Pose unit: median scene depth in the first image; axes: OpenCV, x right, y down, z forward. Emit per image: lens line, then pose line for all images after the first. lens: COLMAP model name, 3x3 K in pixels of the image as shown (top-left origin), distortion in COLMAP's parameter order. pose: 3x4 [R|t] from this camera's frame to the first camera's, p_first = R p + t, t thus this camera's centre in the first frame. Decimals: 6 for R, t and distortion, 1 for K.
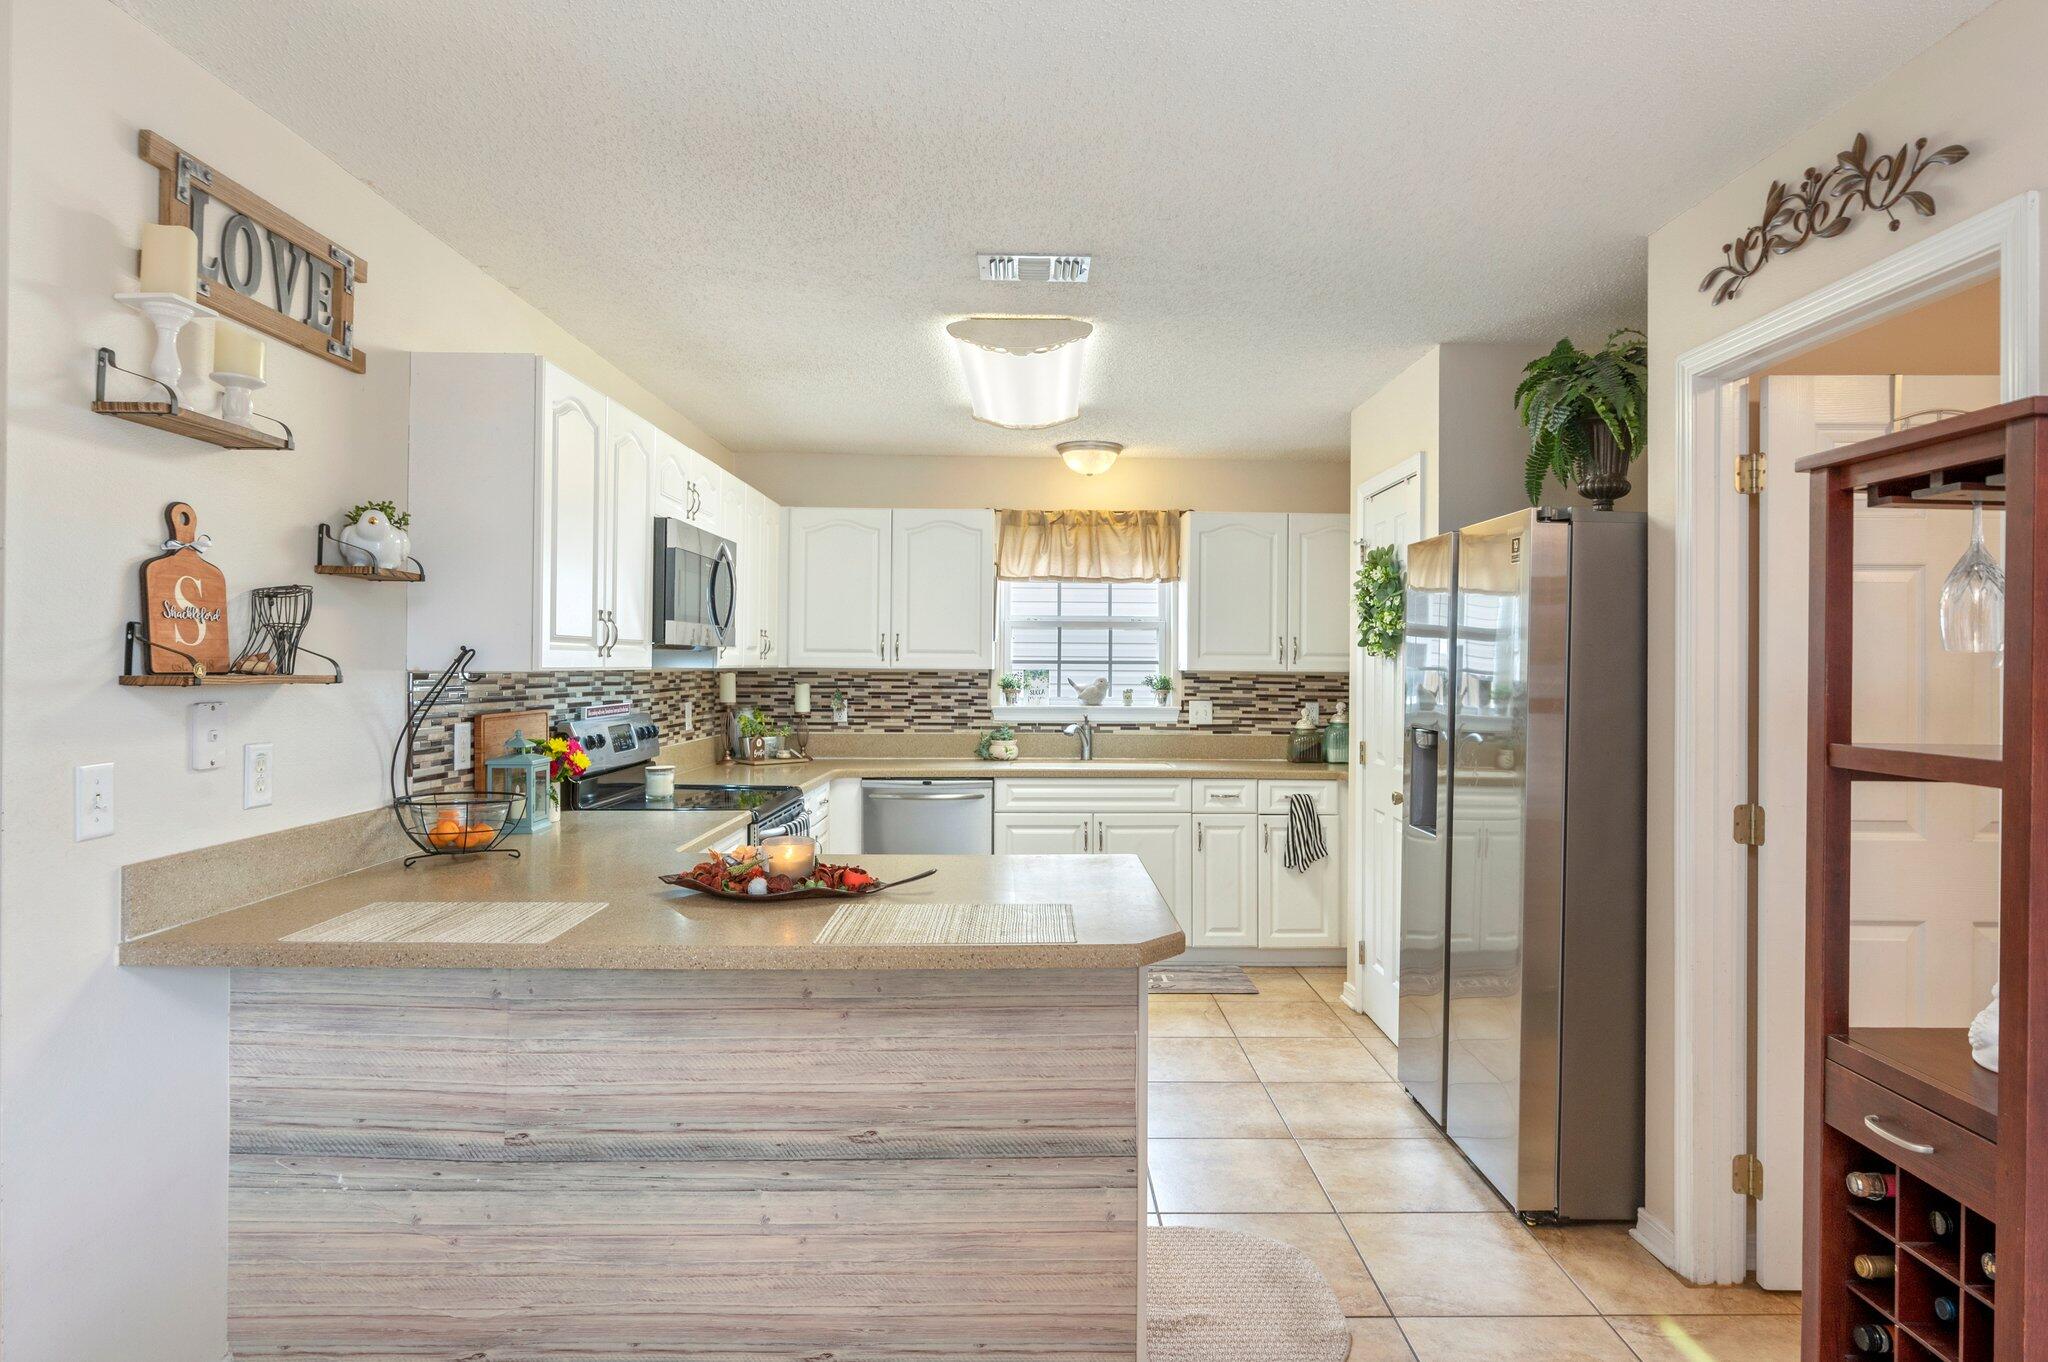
lens RADIAL K [[1137.2, 0, 1038.9], [0, 1137.2, 668.0], [0, 0, 1]] dist [-0.008765, -0.001802]
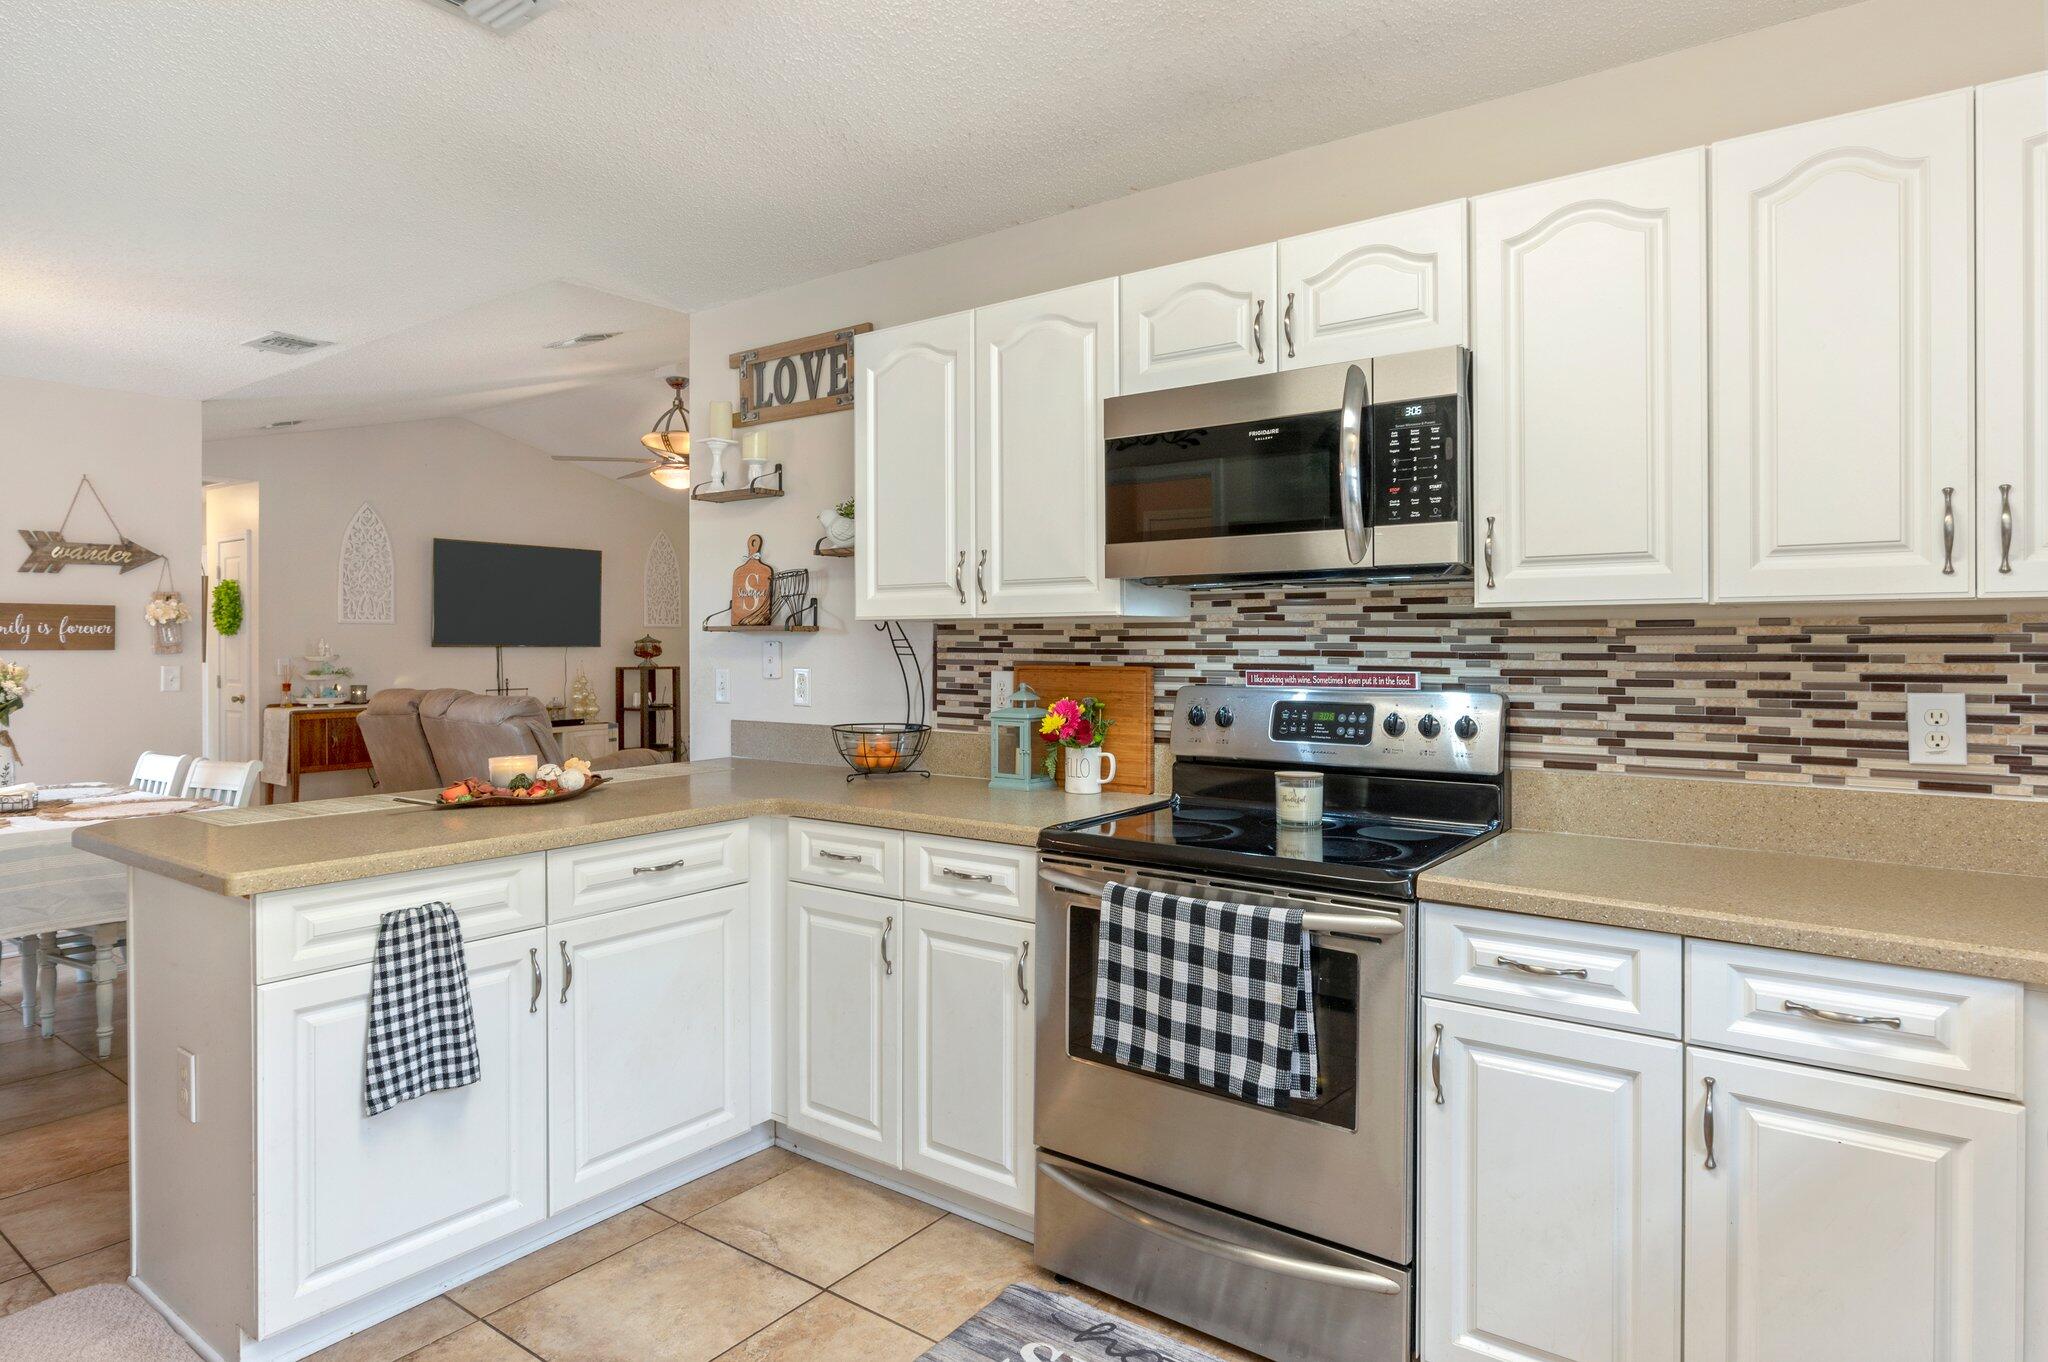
lens RADIAL K [[1137.2, 0, 1037.6], [0, 1137.2, 649.5], [0, 0, 1]] dist [-0.008765, -0.001802]
pose [[-0.590459, -0.001769, -0.807066, 0.419450], [-0.004428, 0.999990, 0.001048, 0.035292], [0.807055, 0.004193, -0.590461, 2.137537]]
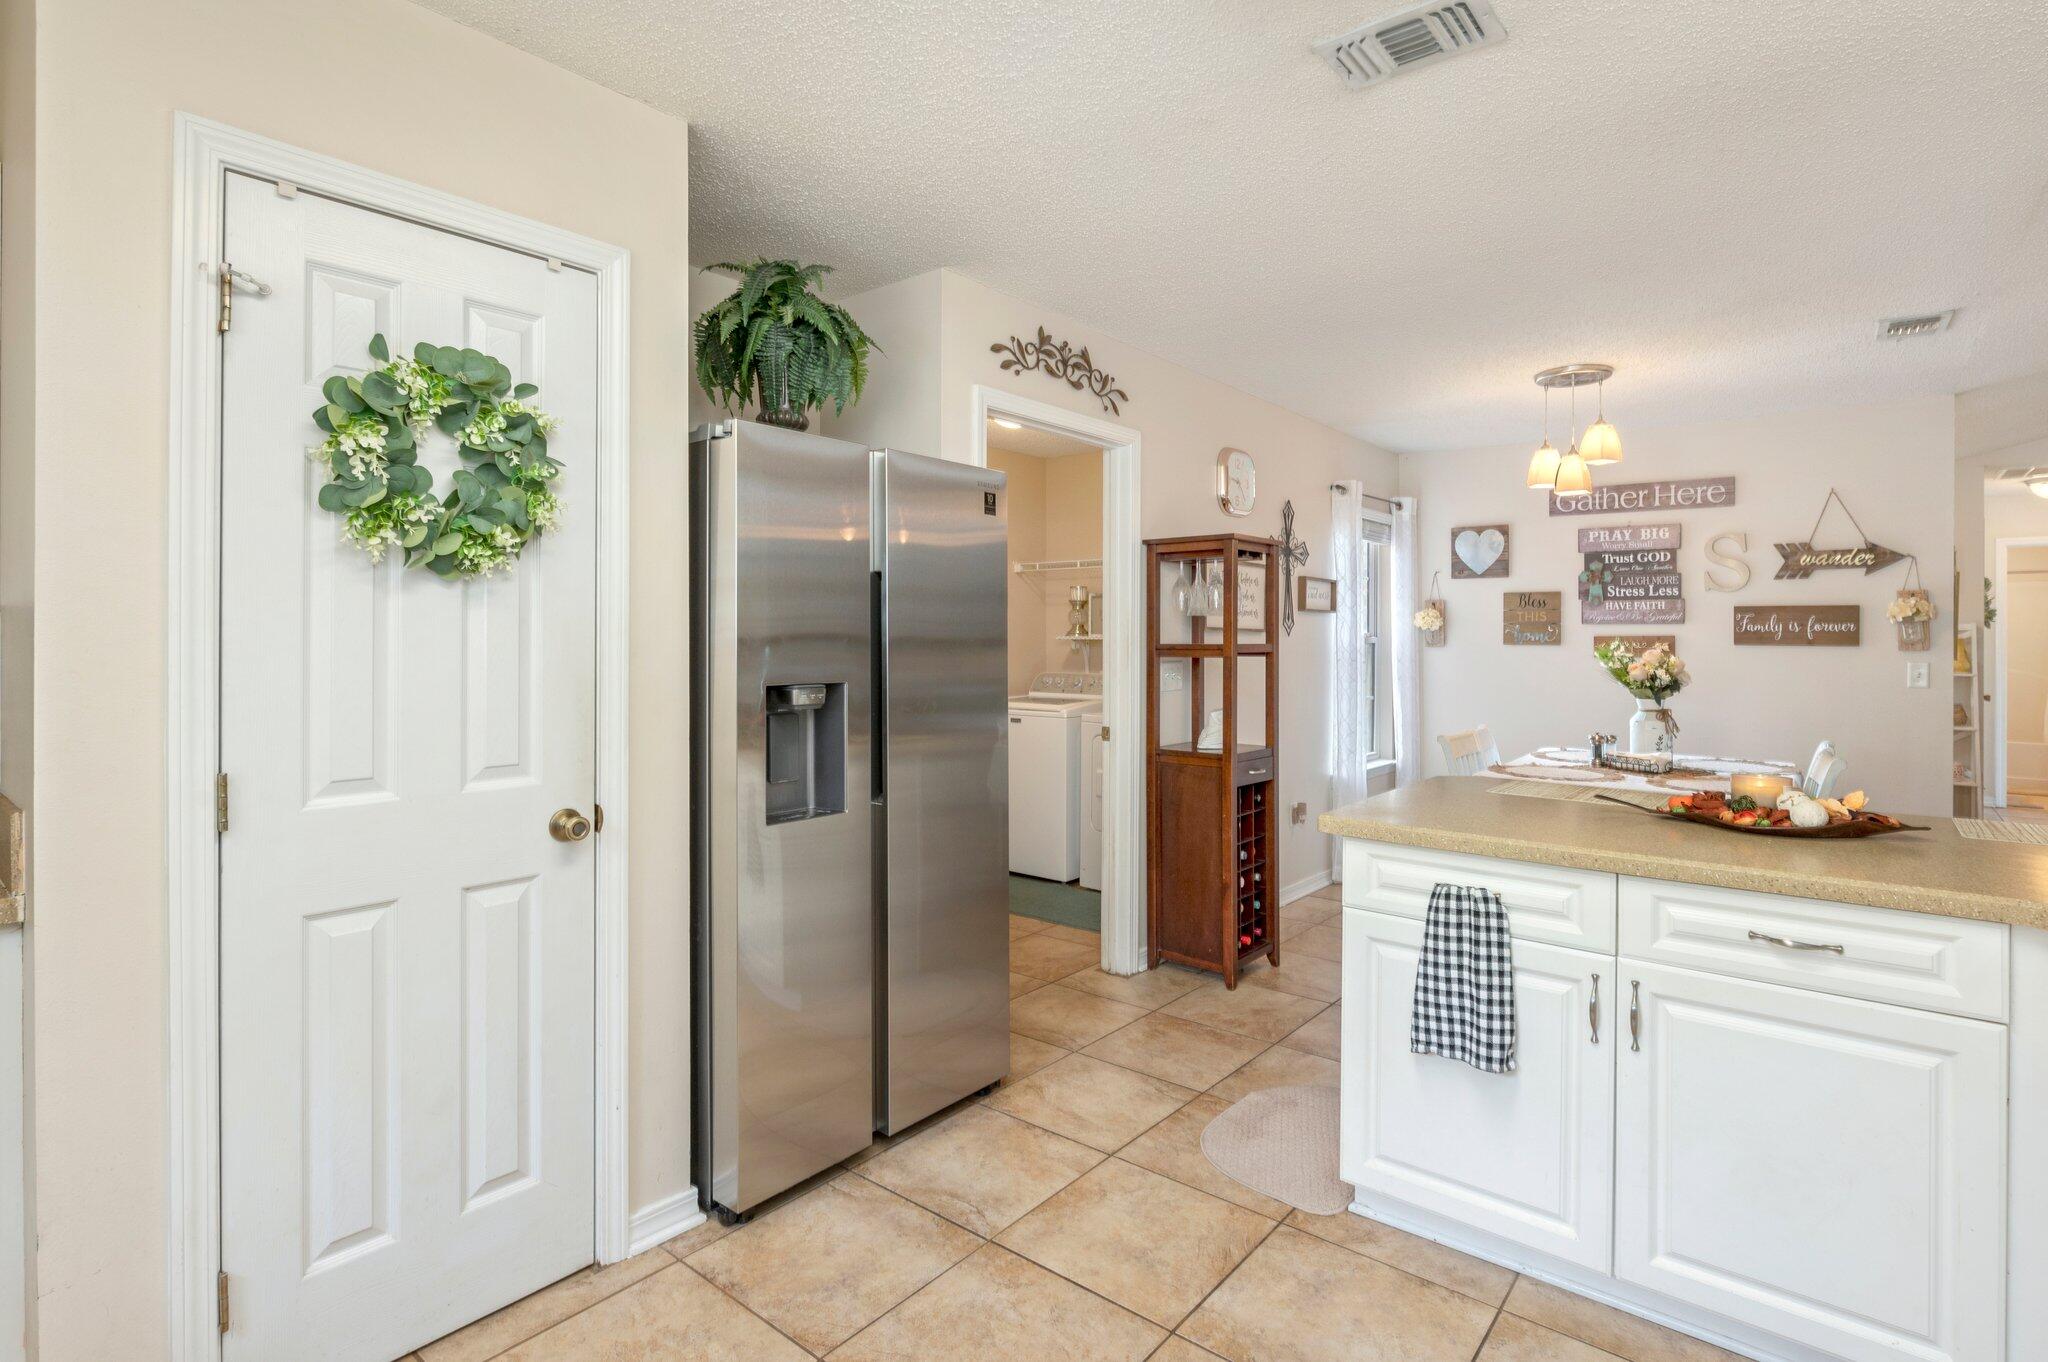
lens RADIAL K [[1014.7, 0, 1046.9], [0, 1014.7, 632.9], [0, 0, 1]] dist [-0.001105, -0.000267]
pose [[-0.768586, -0.009618, 0.639674, -0.326128], [-0.007735, 0.999954, 0.005741, 0.020258], [-0.639700, -0.000536, -0.768625, 2.117106]]
